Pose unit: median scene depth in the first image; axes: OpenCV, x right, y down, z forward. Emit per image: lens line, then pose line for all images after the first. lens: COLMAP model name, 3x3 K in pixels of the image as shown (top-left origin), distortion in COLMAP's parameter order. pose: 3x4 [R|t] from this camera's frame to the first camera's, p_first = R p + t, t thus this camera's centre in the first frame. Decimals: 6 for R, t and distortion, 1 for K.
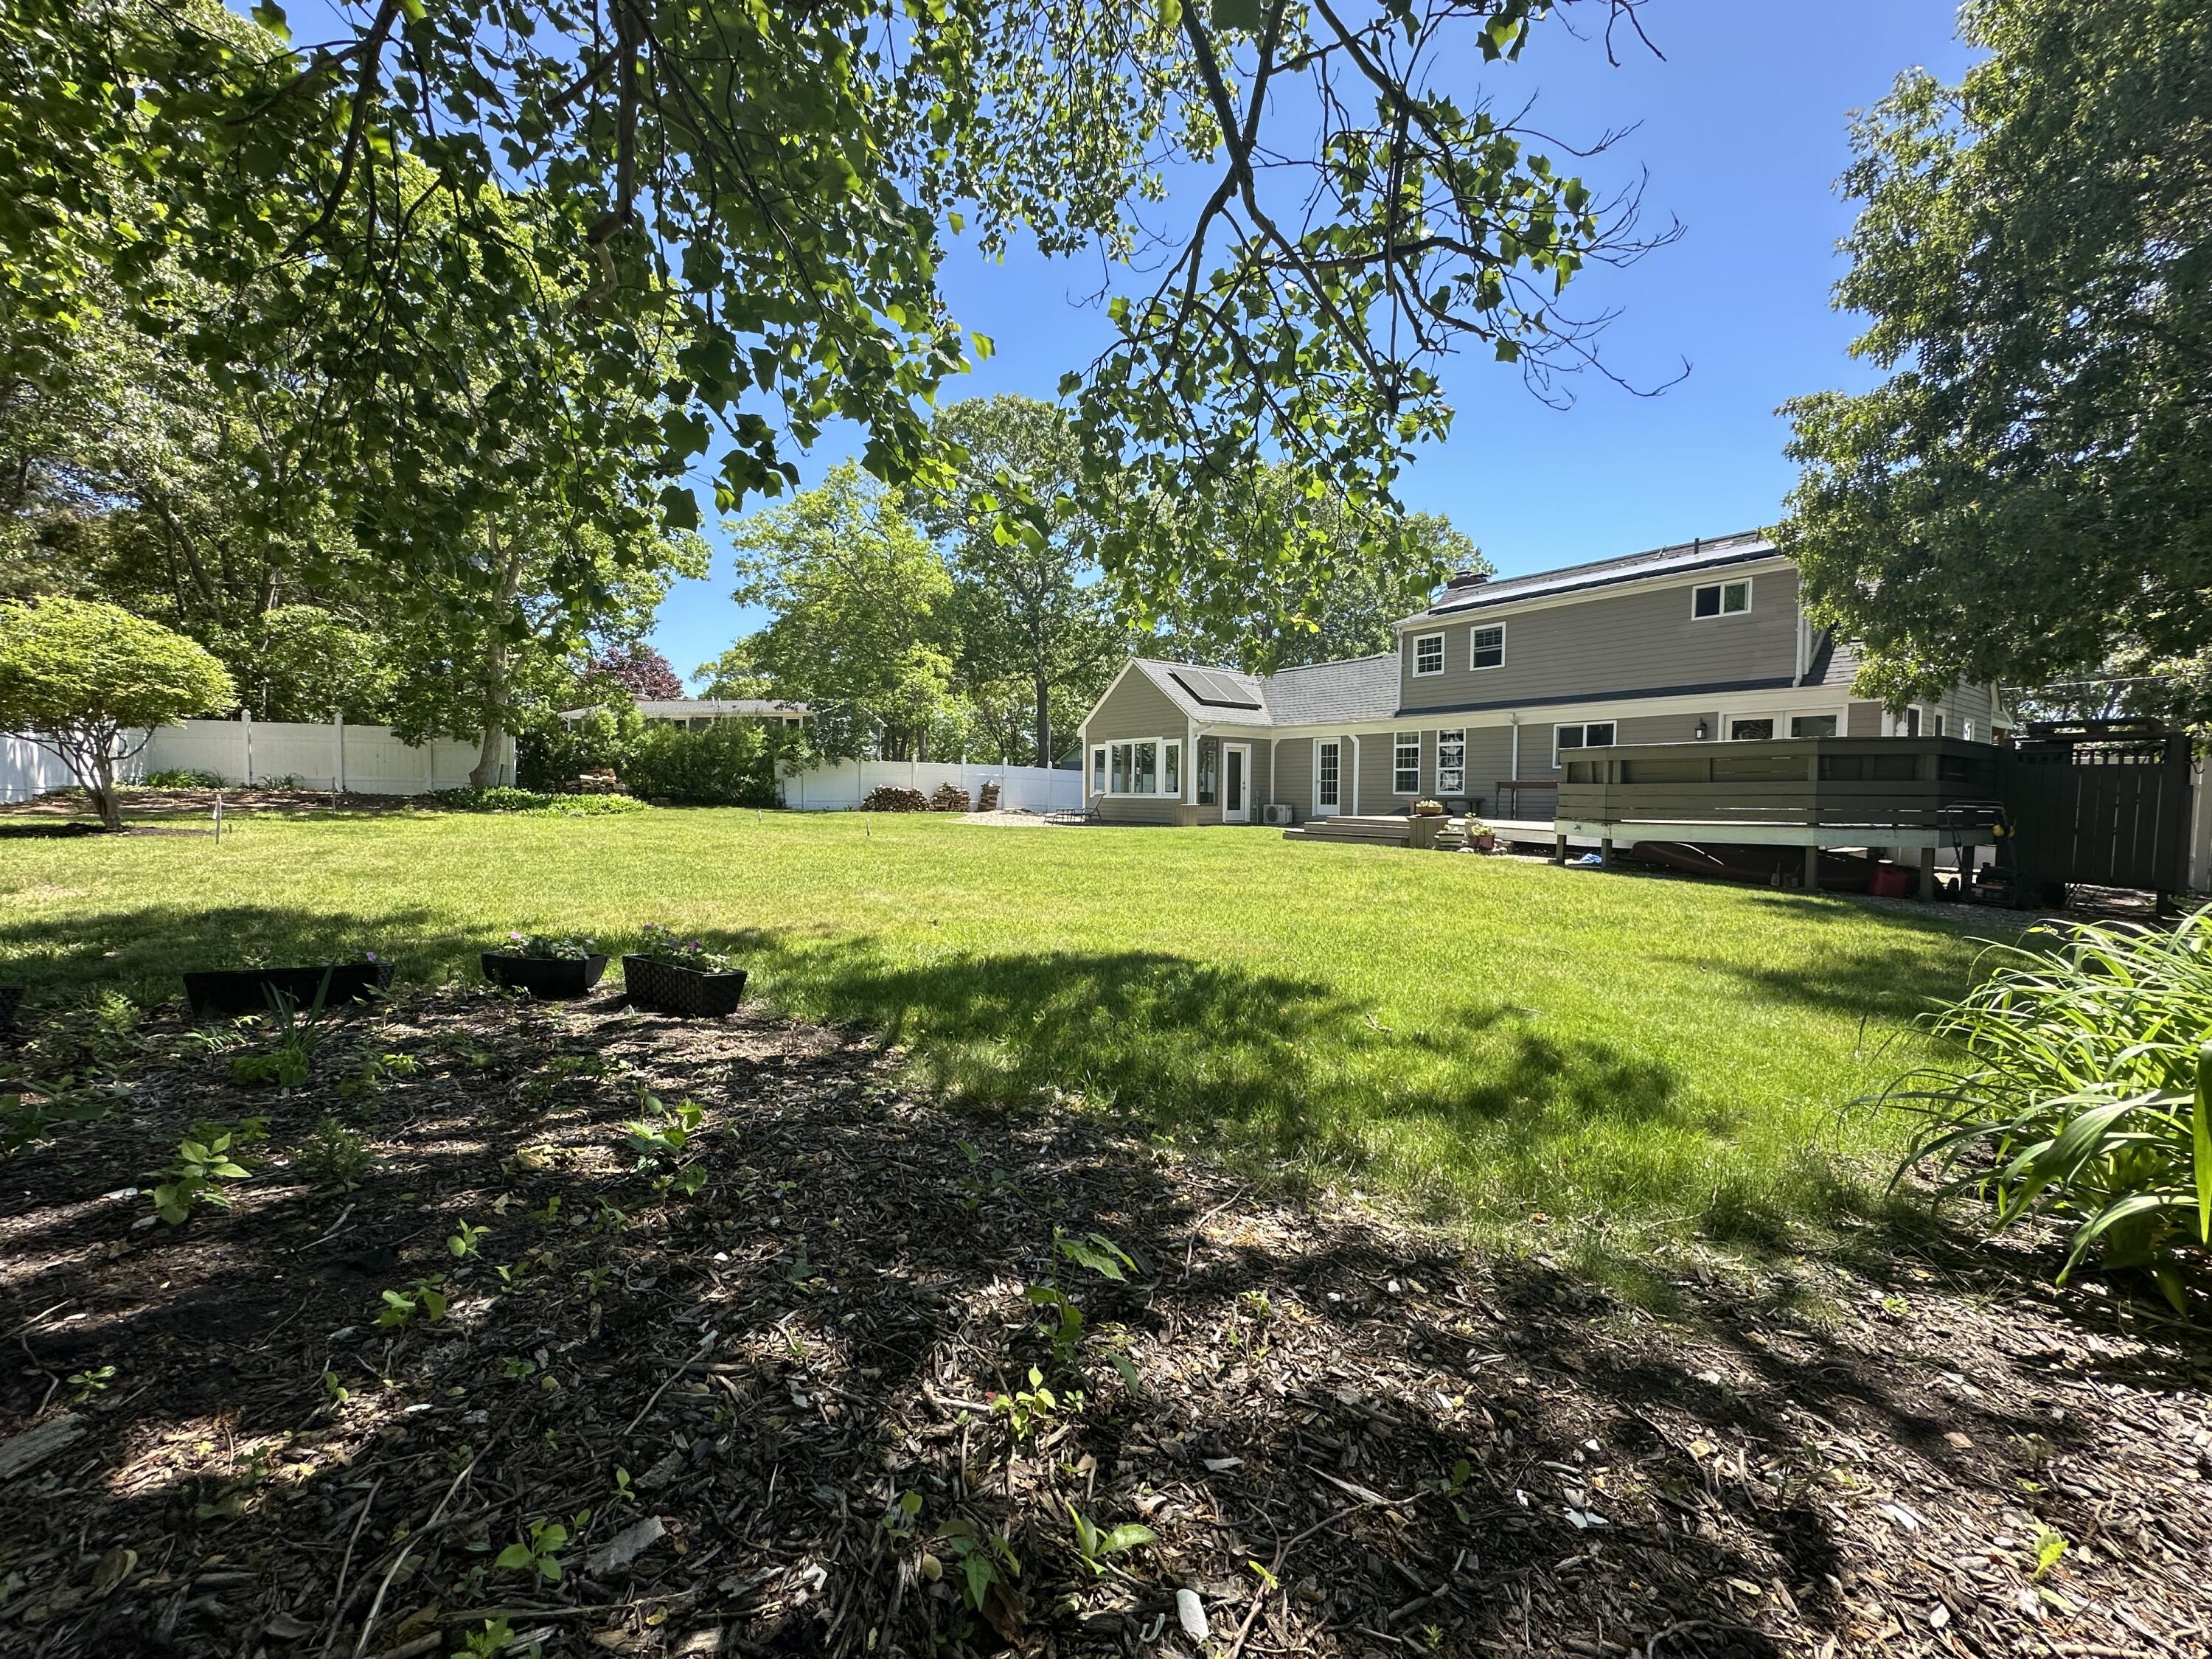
lens RADIAL K [[878.3, 0, 1104.6], [0, 878.3, 835.8], [0, 0, 1]] dist [-0.001871, -0.000235]
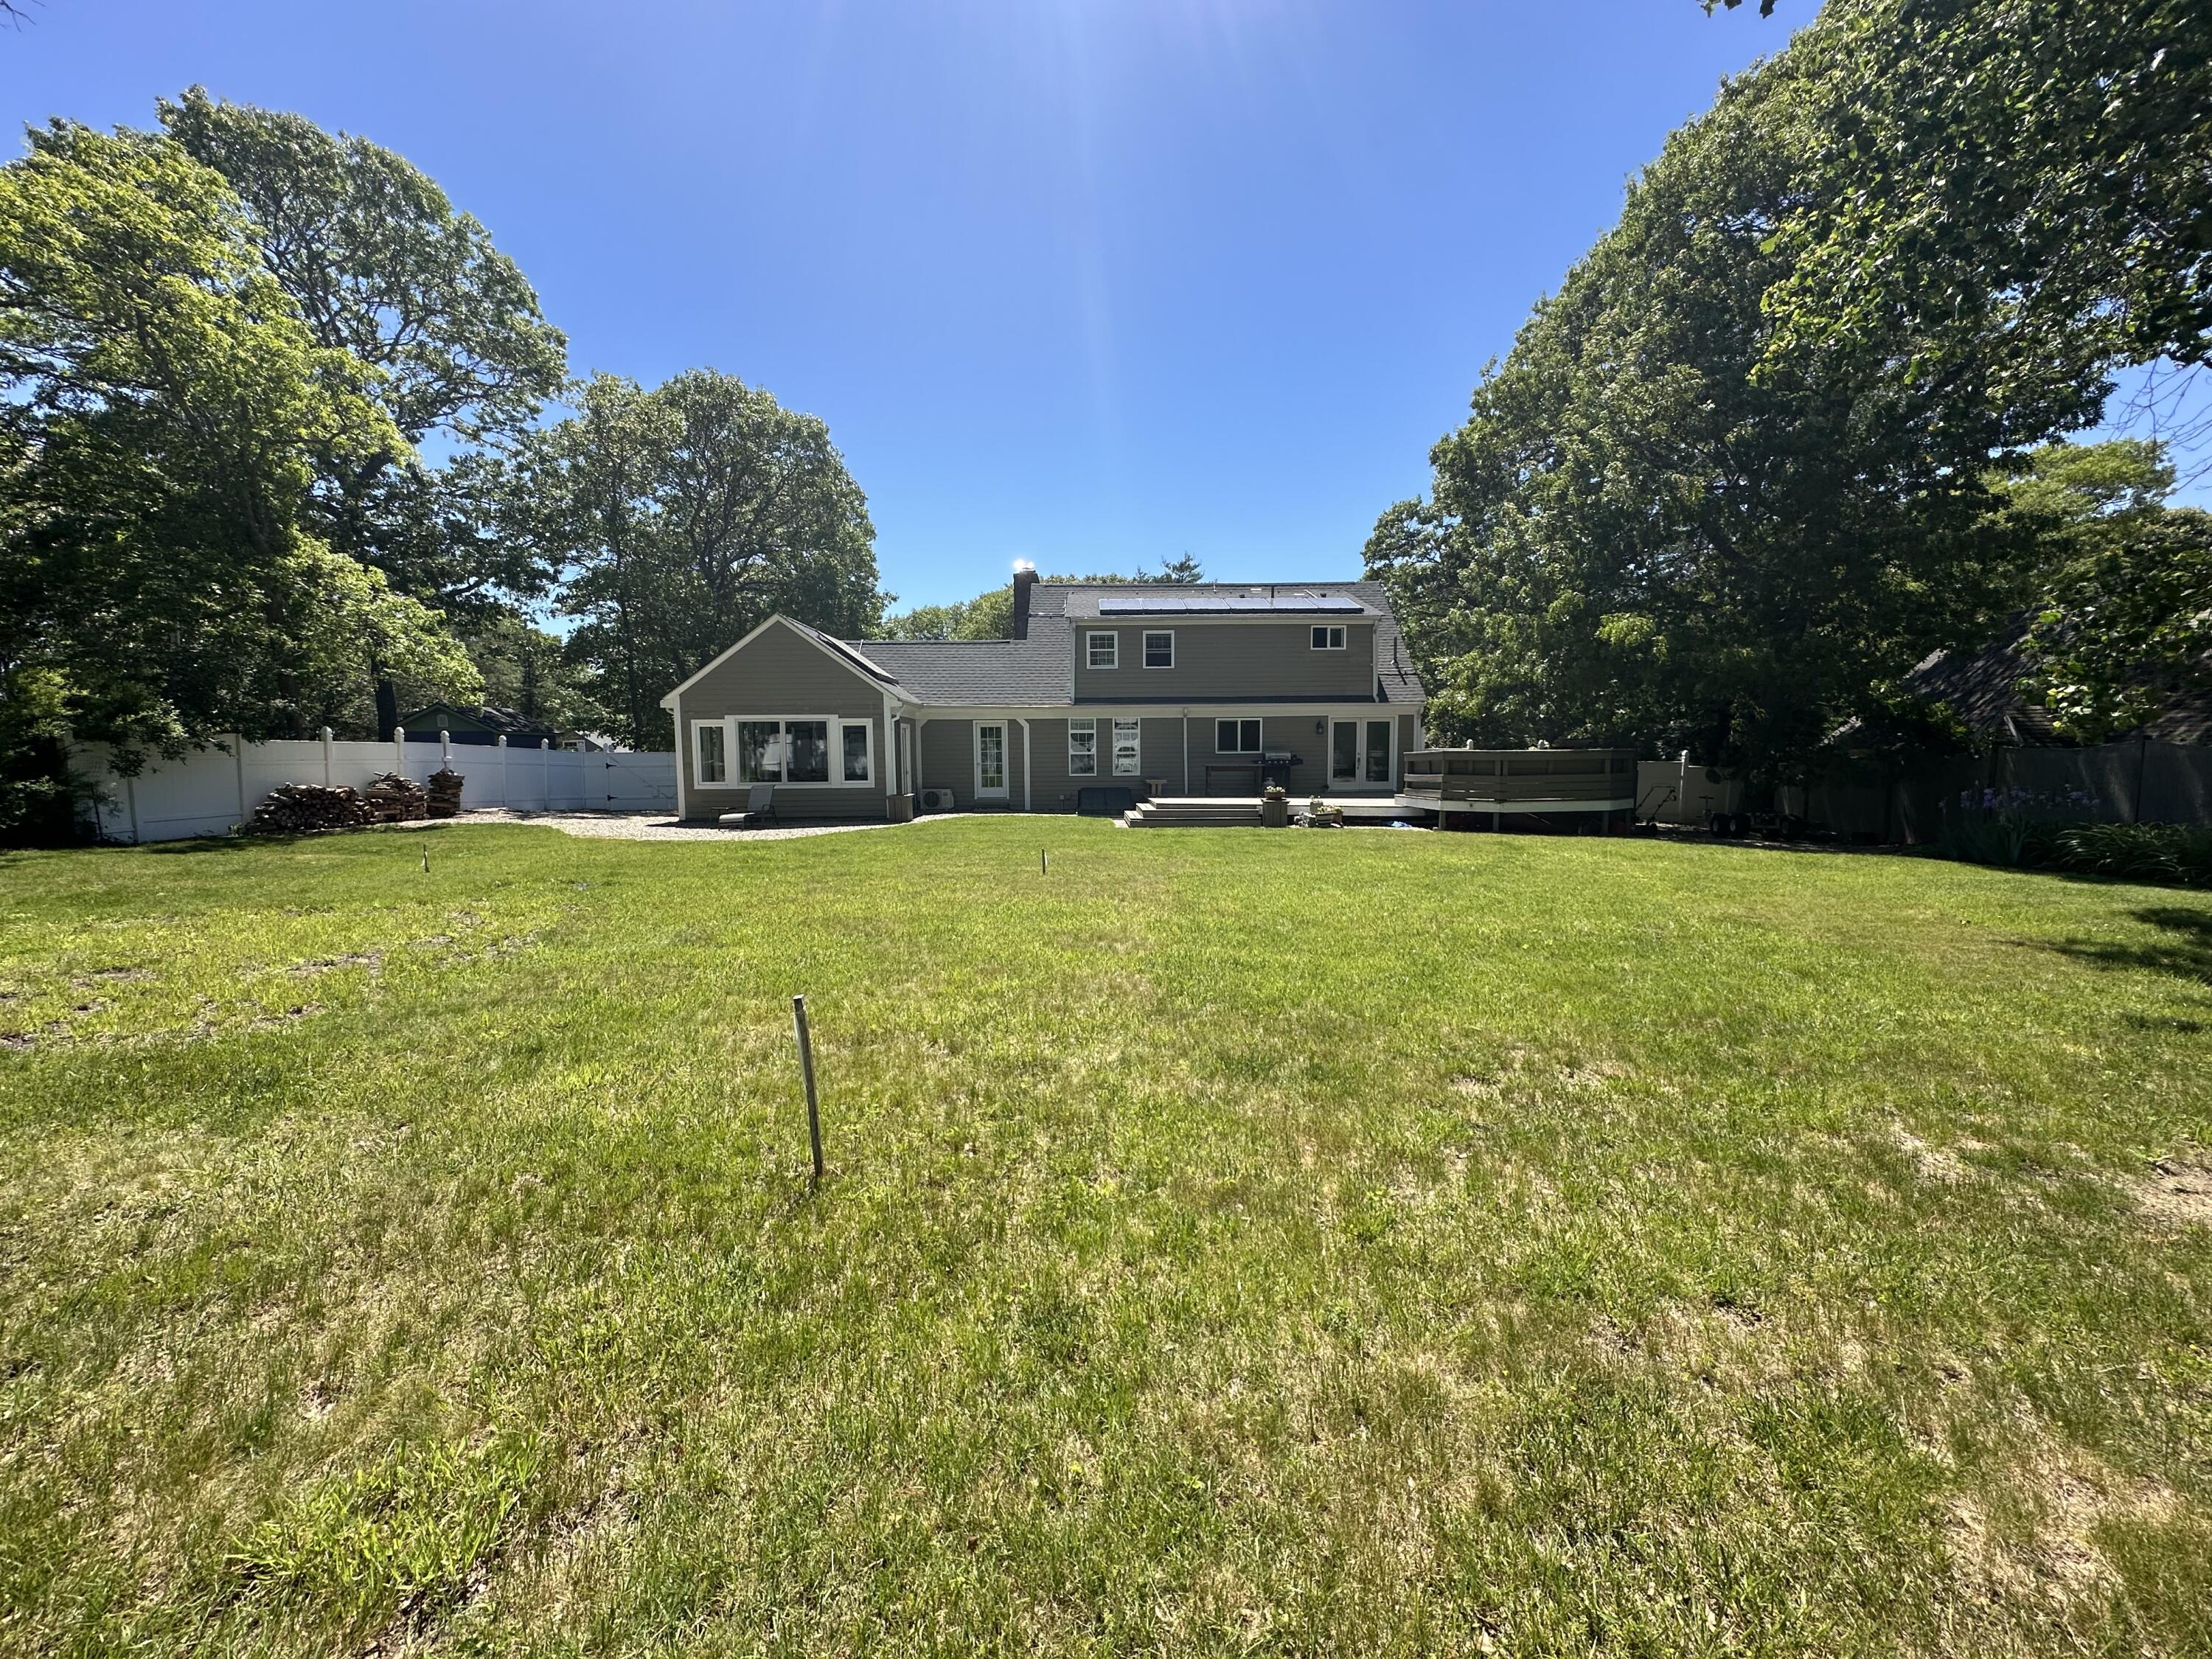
lens RADIAL K [[878.3, 0, 1104.6], [0, 878.3, 835.8], [0, 0, 1]] dist [-0.001871, -0.000235]
pose [[0.585266, -0.088764, 0.805968, -0.482092], [0.050730, 0.996051, 0.072860, -0.046321], [-0.809253, -0.001756, 0.587458, 0.303924]]
